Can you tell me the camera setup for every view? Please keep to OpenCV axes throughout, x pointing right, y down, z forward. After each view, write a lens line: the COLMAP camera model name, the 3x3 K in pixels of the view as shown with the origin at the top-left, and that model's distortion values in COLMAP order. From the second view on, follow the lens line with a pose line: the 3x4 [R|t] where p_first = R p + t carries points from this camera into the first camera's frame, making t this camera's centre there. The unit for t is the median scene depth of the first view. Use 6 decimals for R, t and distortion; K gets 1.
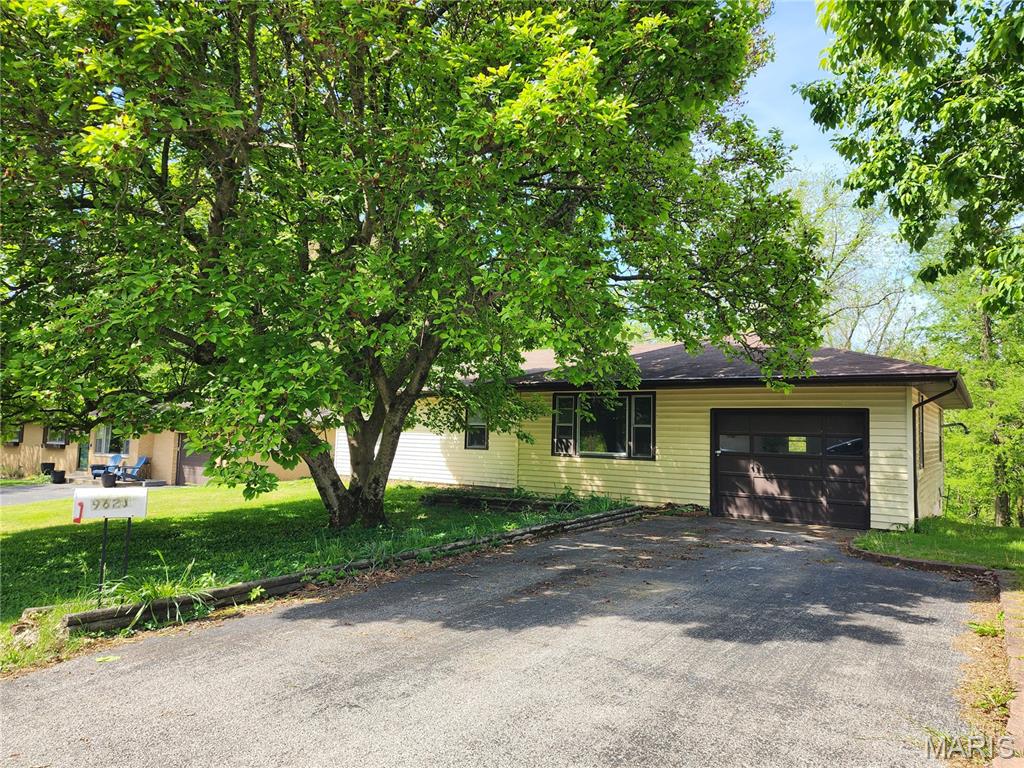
lens RADIAL K [[677.9, 0, 512.0], [0, 677.9, 384.0], [0, 0, 1]] dist [0.052030, -0.048759]
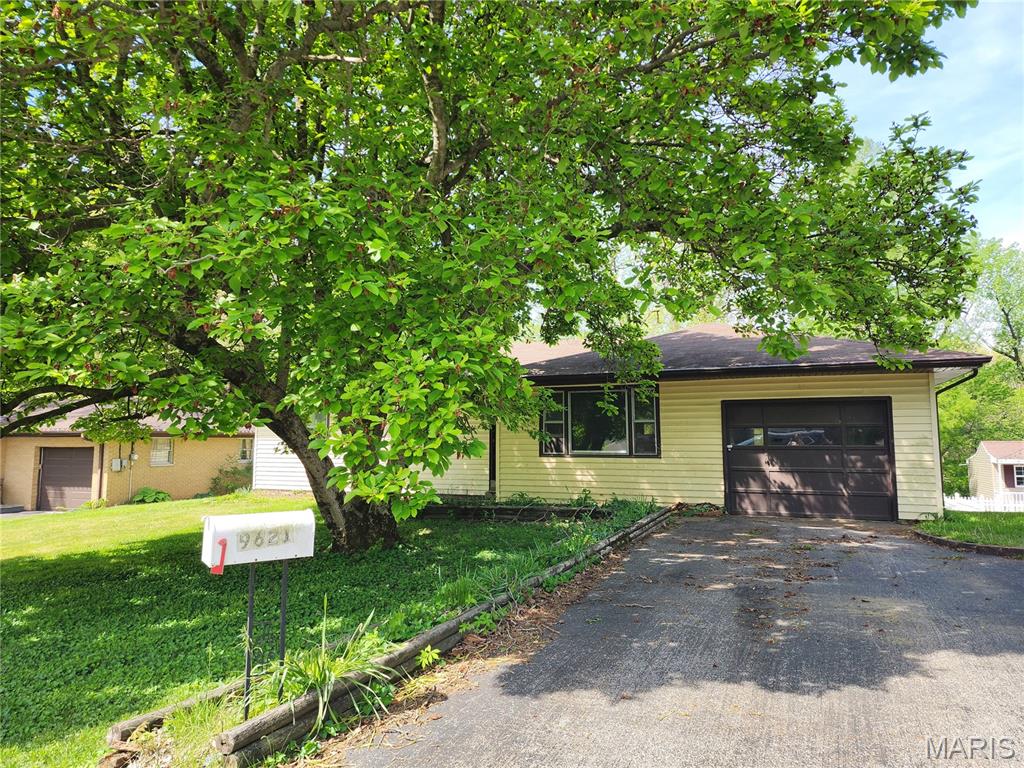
lens RADIAL K [[679.5, 0, 513.8], [0, 679.5, 379.4], [0, 0, 1]] dist [0.056045, -0.046844]
pose [[0.981618, -0.011737, 0.190493, -0.195827], [0.014486, 0.999810, -0.013047, 0.016806], [-0.190304, 0.015566, 0.981602, 0.140136]]
